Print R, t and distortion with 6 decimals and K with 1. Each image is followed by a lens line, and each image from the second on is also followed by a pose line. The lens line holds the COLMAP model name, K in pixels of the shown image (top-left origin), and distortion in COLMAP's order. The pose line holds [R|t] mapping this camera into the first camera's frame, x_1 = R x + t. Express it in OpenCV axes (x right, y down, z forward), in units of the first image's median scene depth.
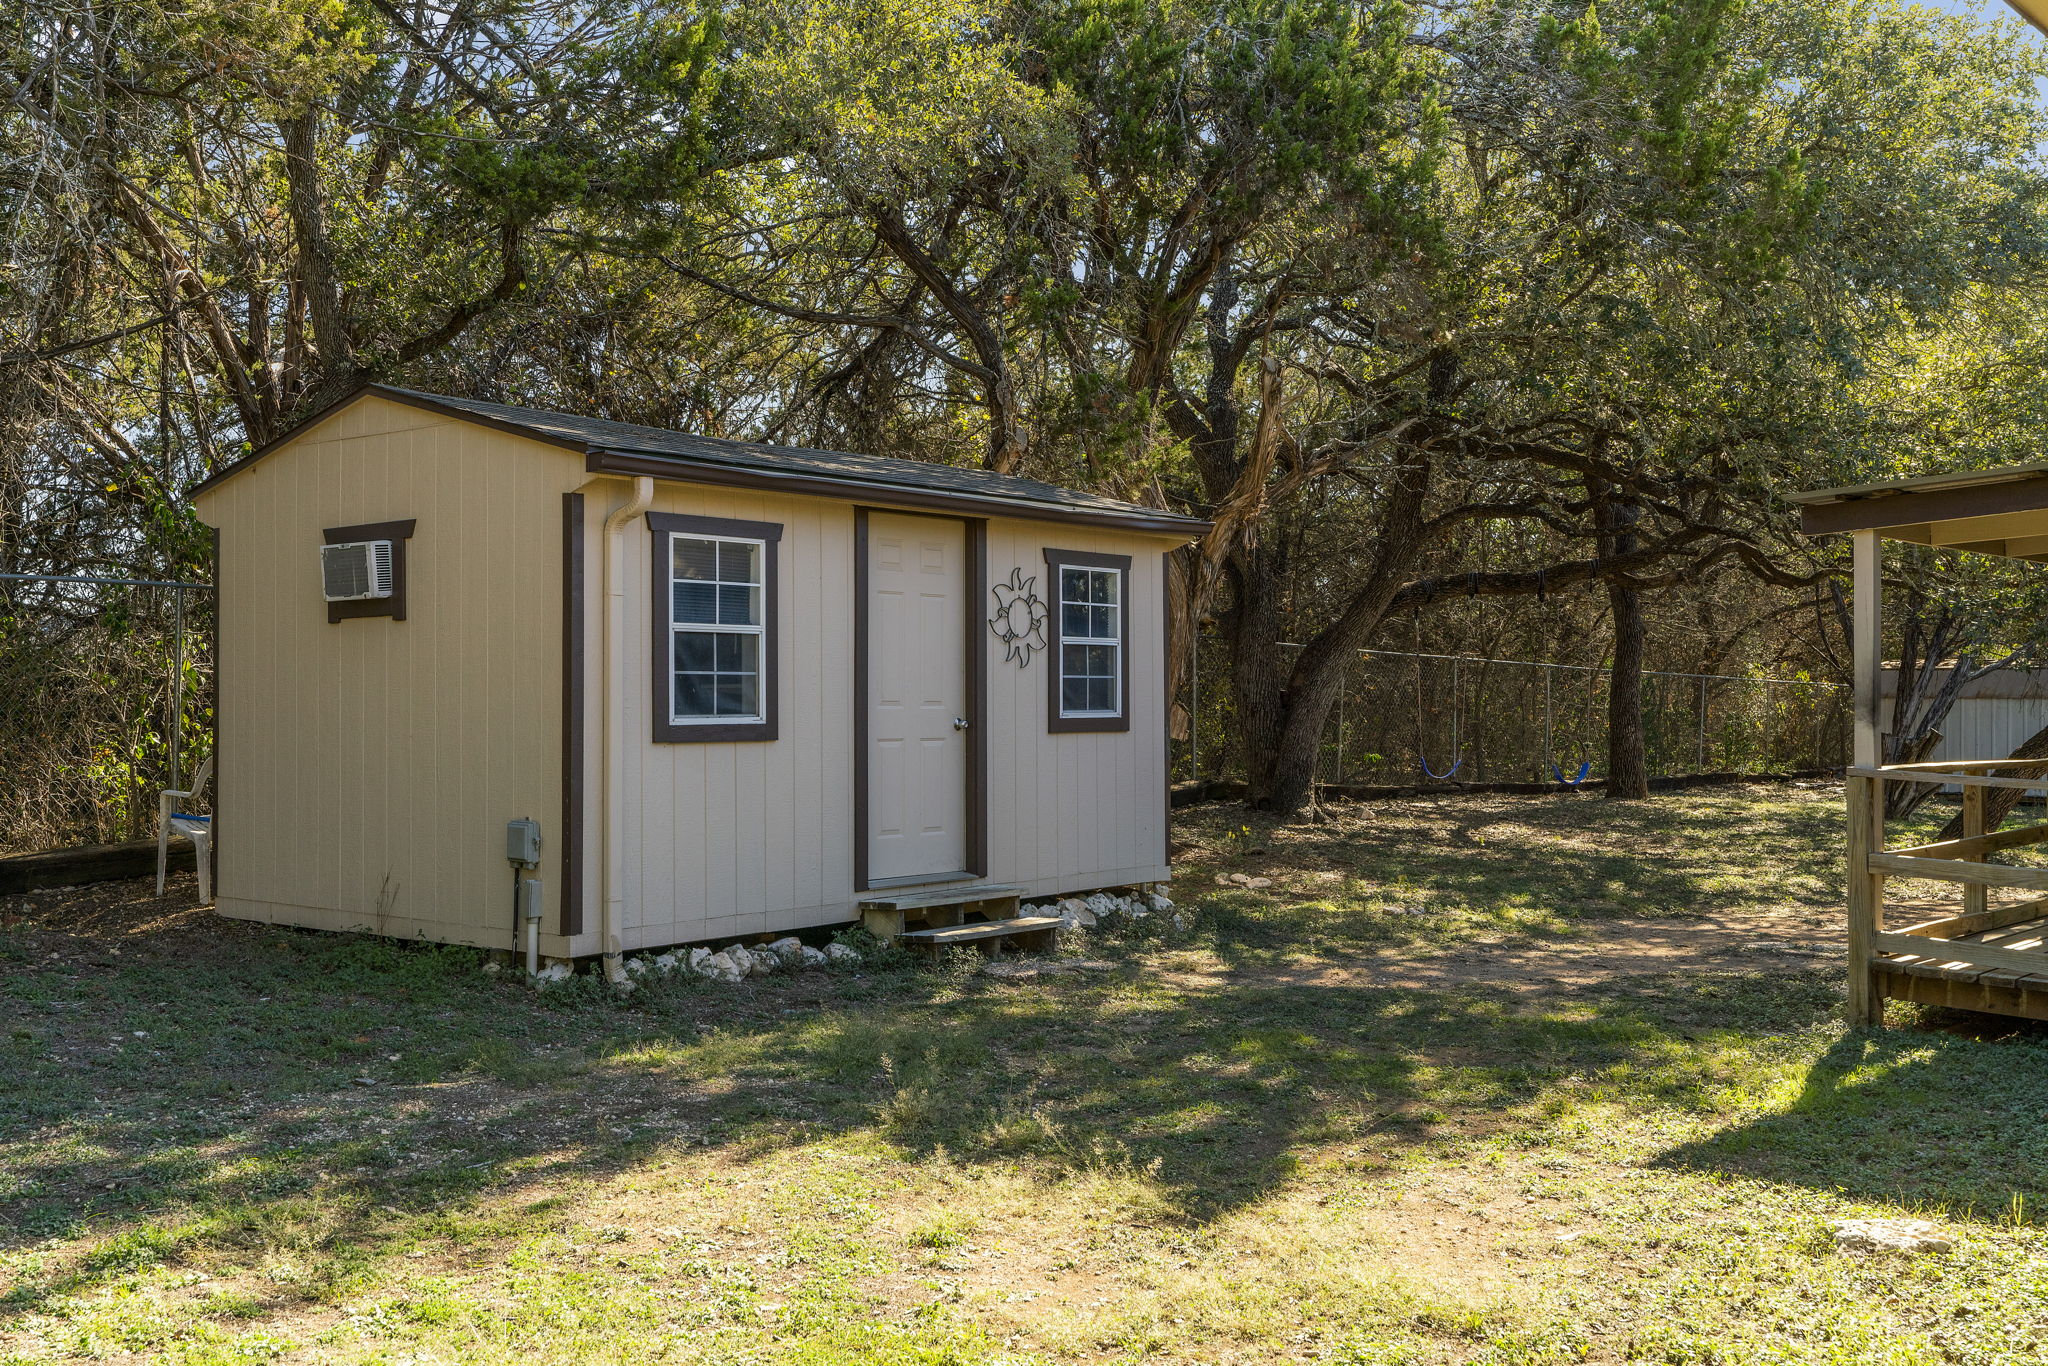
lens RADIAL K [[1741.9, 0, 1024.0], [0, 1741.9, 683.0], [0, 0, 1]] dist [-0.004751, 0.002313]
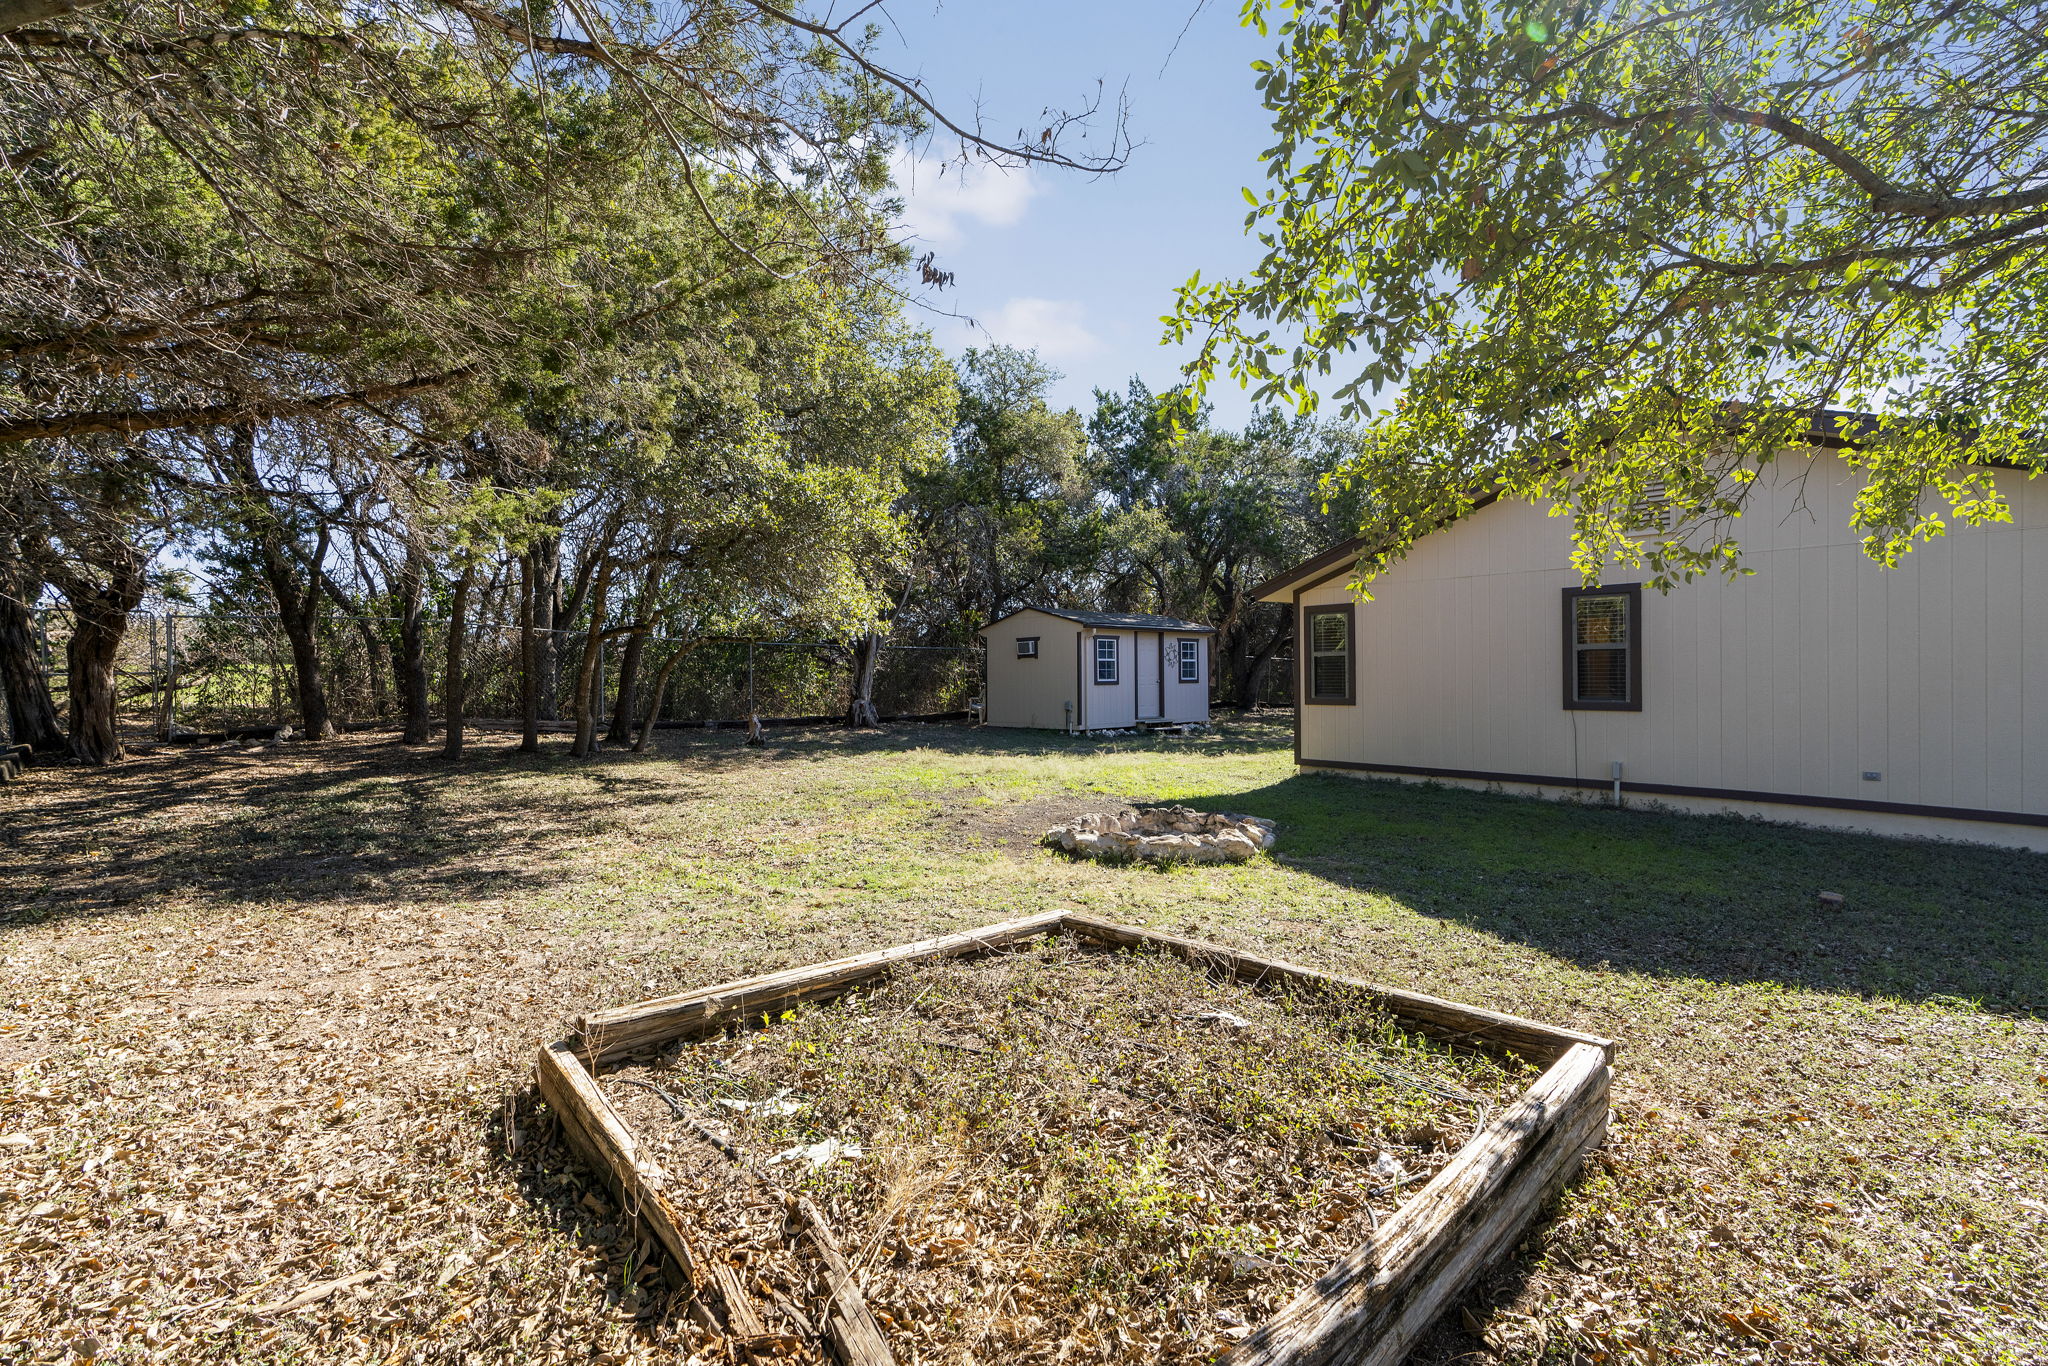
lens RADIAL K [[937.9, 0, 1010.2], [0, 937.9, 688.1], [0, 0, 1]] dist [-0.006722, 0.000592]
pose [[0.990450, -0.007824, -0.137647, -0.075822], [0.010254, 0.999804, 0.016953, -0.001311], [0.137488, -0.018203, 0.990336, -1.241946]]
